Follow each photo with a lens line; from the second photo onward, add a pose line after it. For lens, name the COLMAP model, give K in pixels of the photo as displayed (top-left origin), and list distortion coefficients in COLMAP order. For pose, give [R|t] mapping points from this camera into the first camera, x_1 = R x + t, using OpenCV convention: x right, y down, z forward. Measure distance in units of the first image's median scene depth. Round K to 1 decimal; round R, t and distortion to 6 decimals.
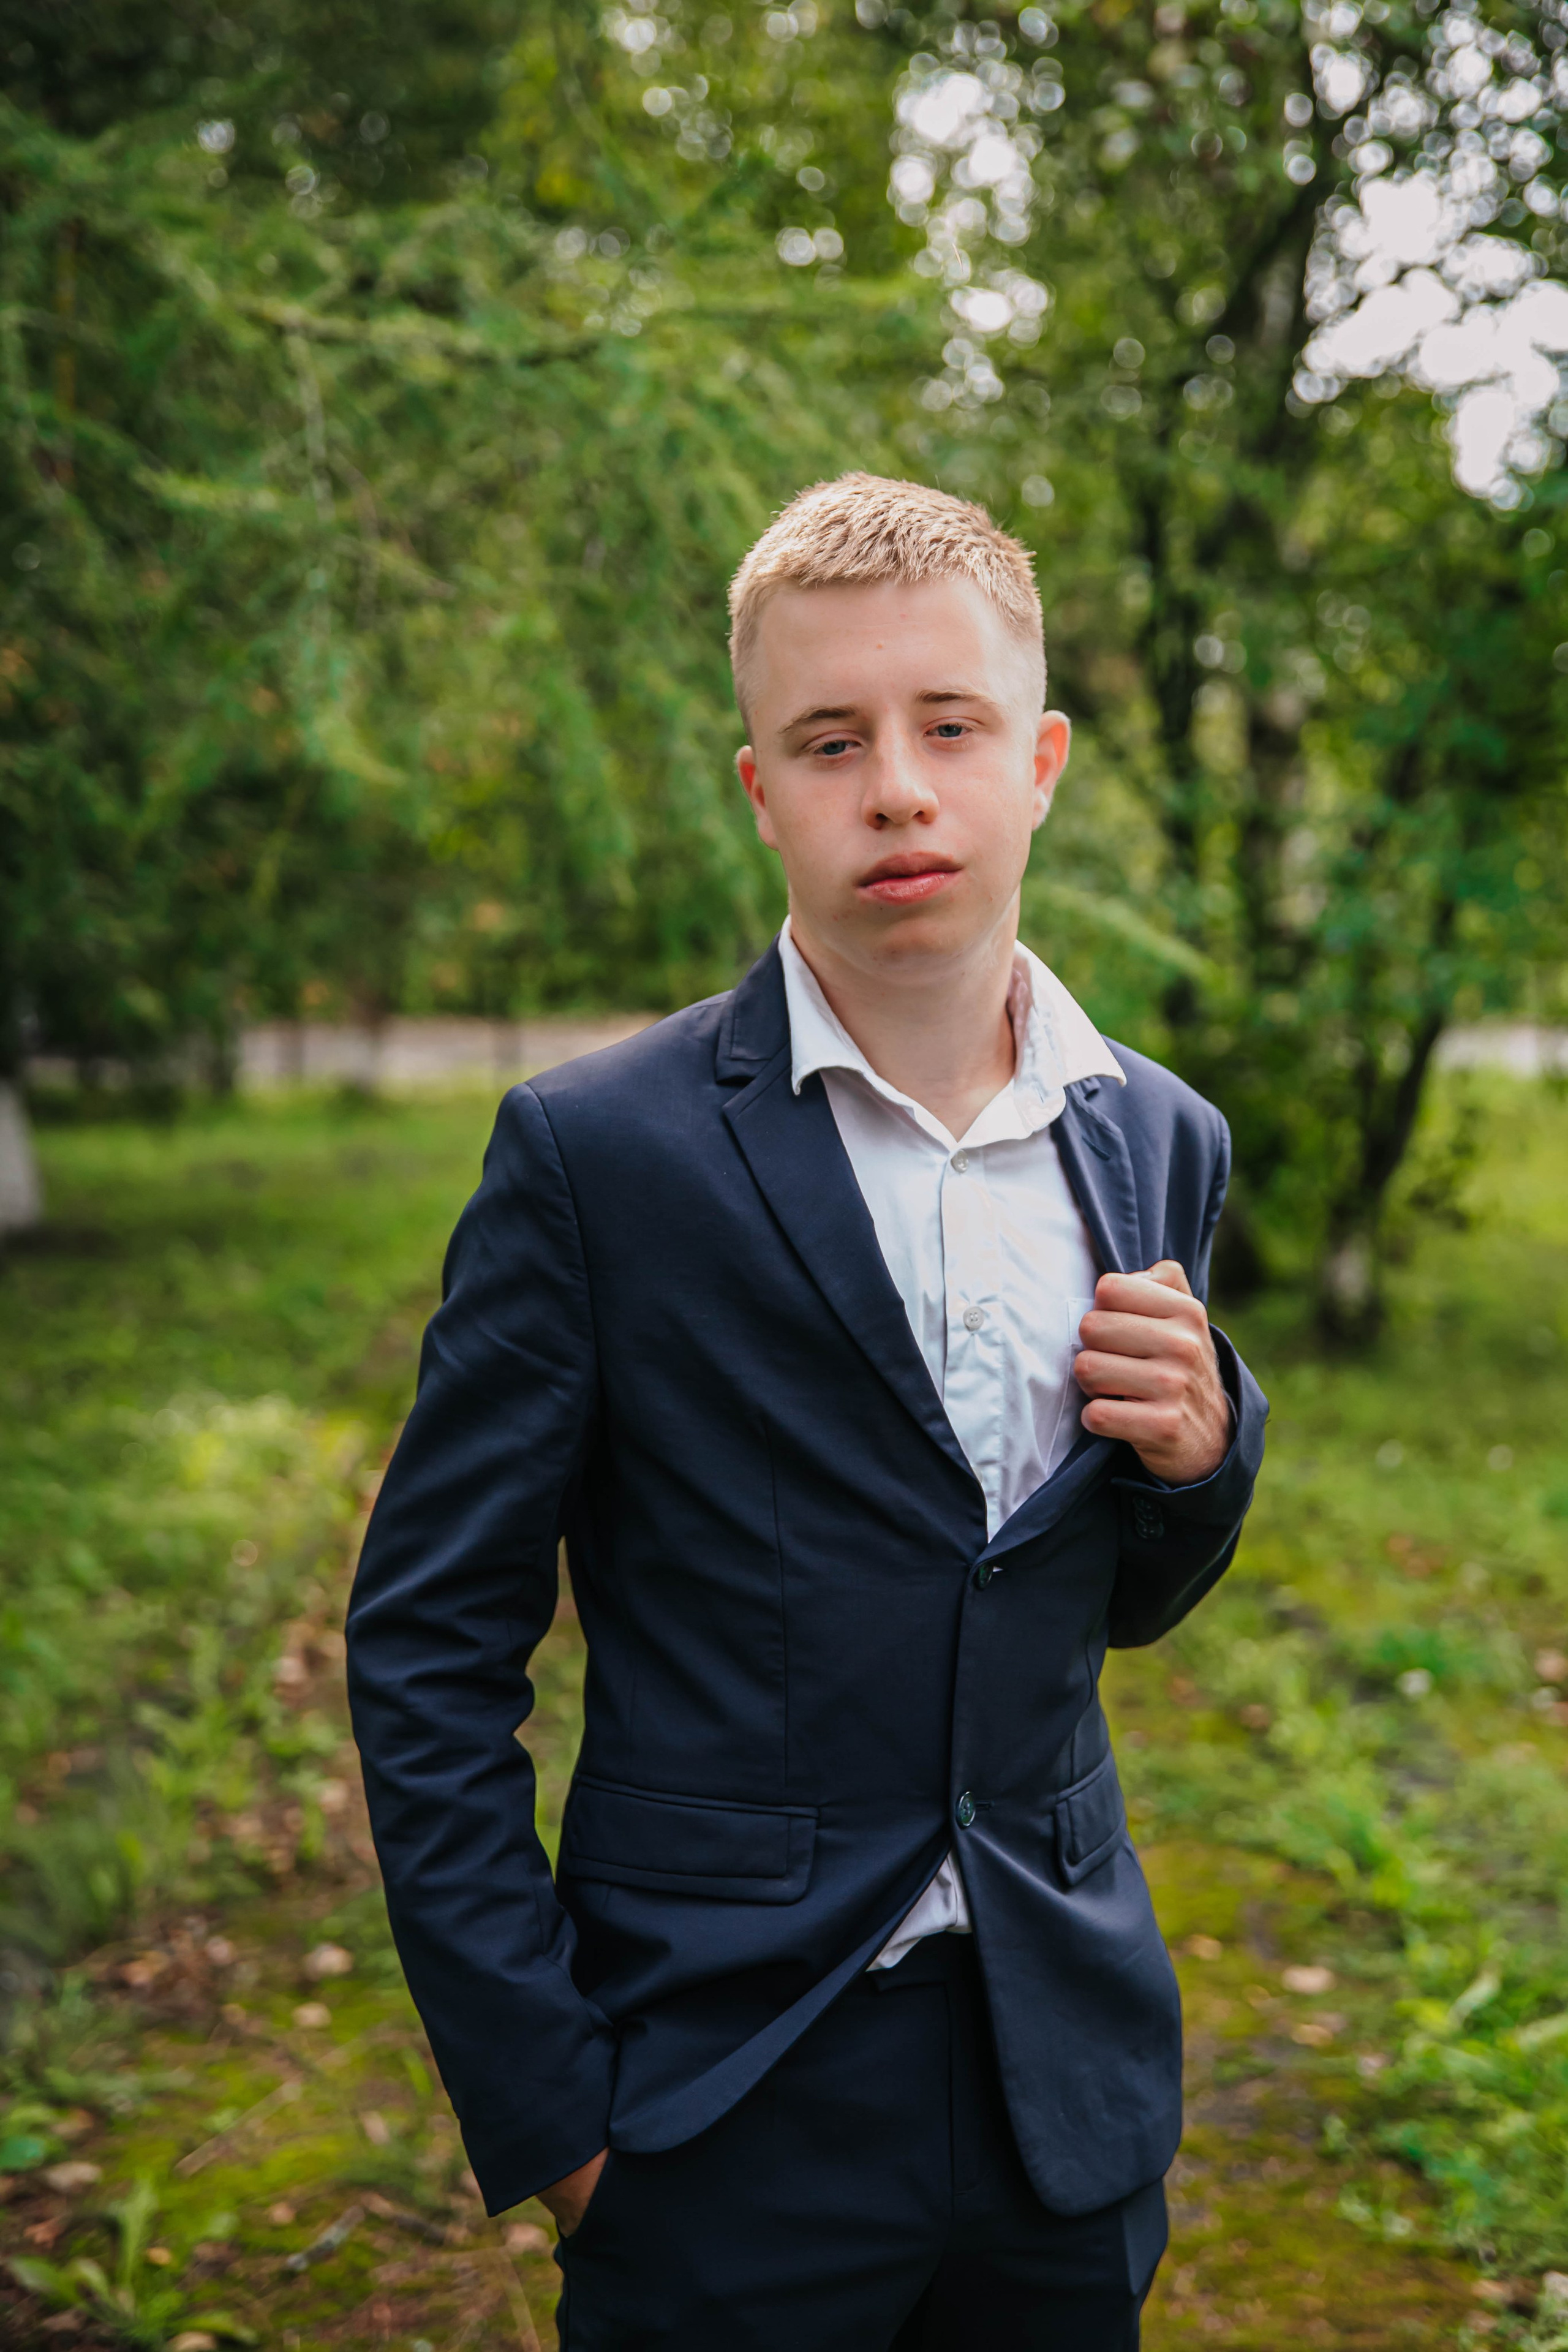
lens RADIAL K [[3535.3, 0, 805.7], [0, 3535.3, 1195.1], [0, 0, 1]] dist [0.101246, 0.000000]
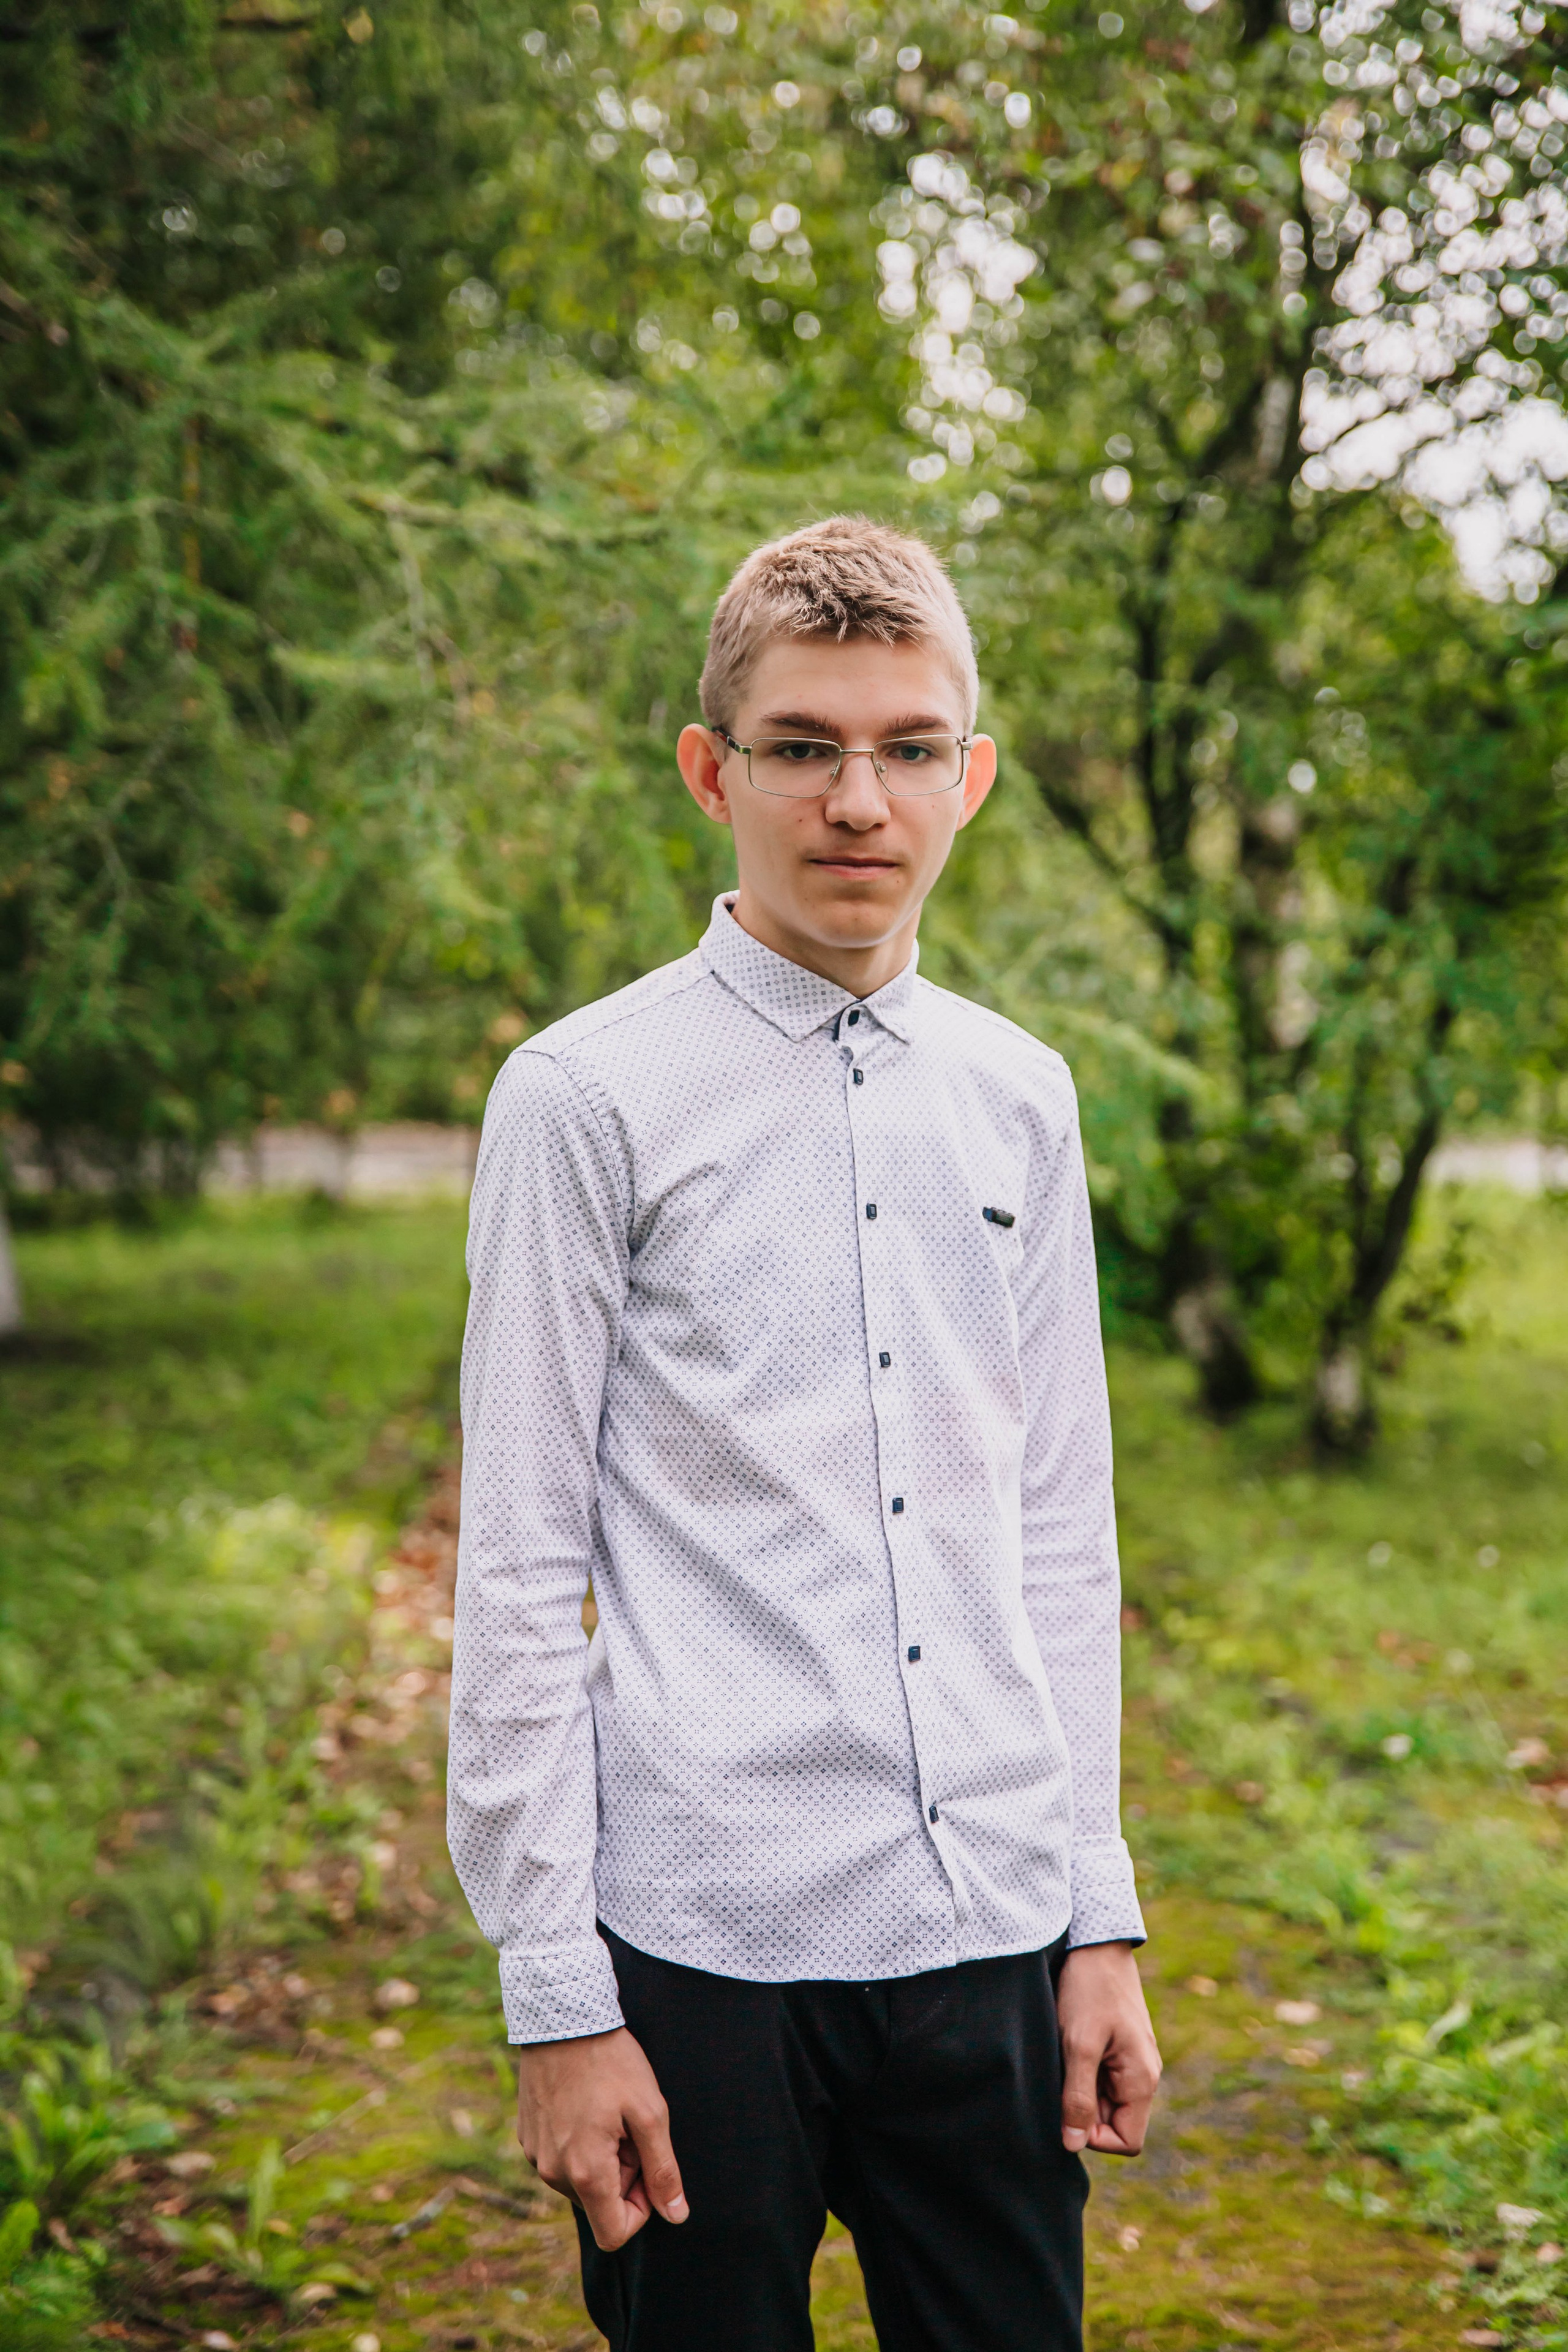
lens RADIAL K [[3847.4, 0, 780.2], [0, 3847.4, 1192.7], [0, 0, 1]] dist [0.095524, 0.000000]
pose [[0.999965, 0.005992, 0.005764, -0.019878], [-0.005801, 0.999452, -0.032597, 0.006620], [-0.005956, 0.032563, 0.999452, -0.147921]]
